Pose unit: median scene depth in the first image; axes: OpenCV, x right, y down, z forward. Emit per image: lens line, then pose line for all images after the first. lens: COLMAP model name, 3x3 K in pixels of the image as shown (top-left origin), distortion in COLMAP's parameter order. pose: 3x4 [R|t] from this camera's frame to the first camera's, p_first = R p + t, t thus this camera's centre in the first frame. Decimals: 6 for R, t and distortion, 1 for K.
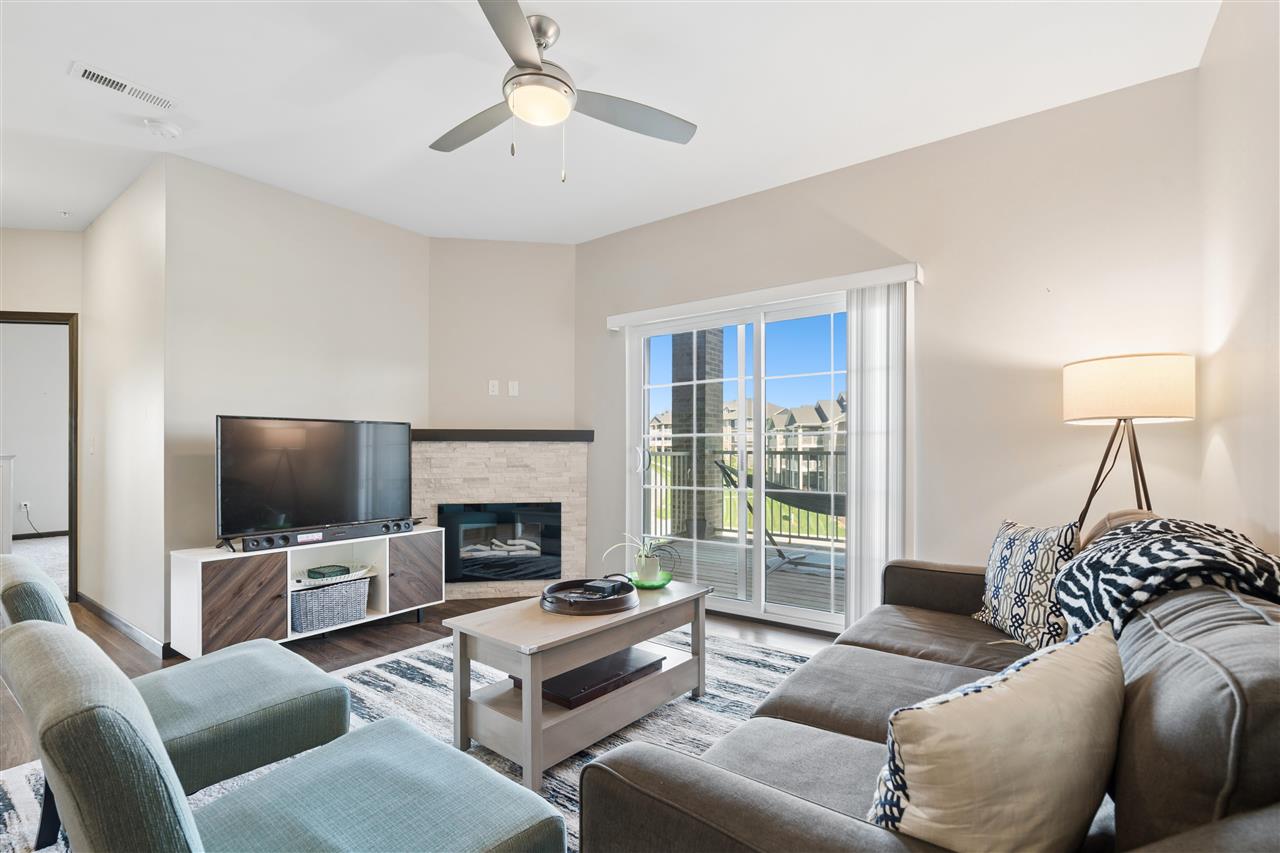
lens RADIAL K [[589.5, 0, 650.9], [0, 589.5, 451.3], [0, 0, 1]] dist [0.002397, -0.000187]
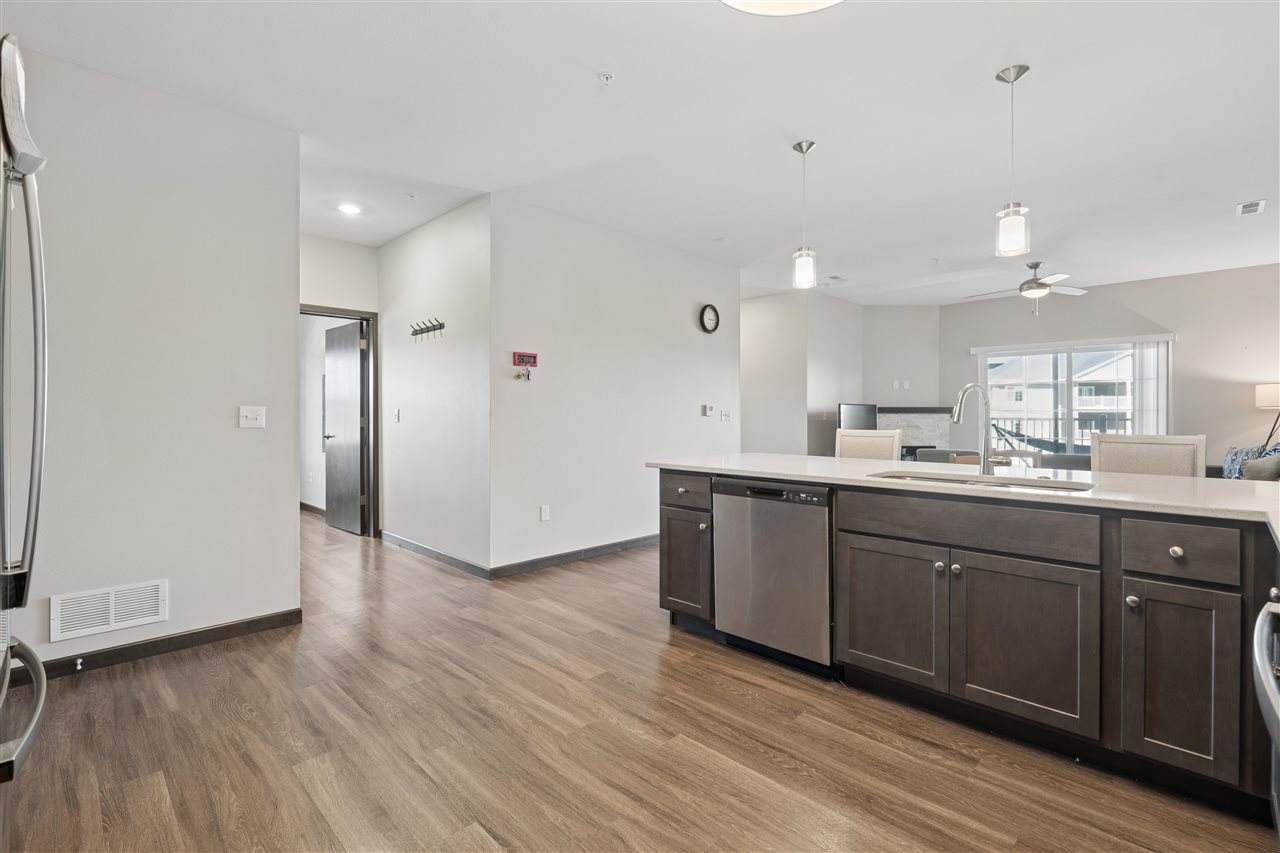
lens RADIAL K [[589.5, 0, 637.6], [0, 589.5, 422.5], [0, 0, 1]] dist [0.002397, -0.000187]
pose [[0.988341, -0.000238, -0.152255, -0.974924], [0.001859, 0.999943, 0.010510, -0.011110], [0.152244, -0.010670, 0.988285, -1.205904]]
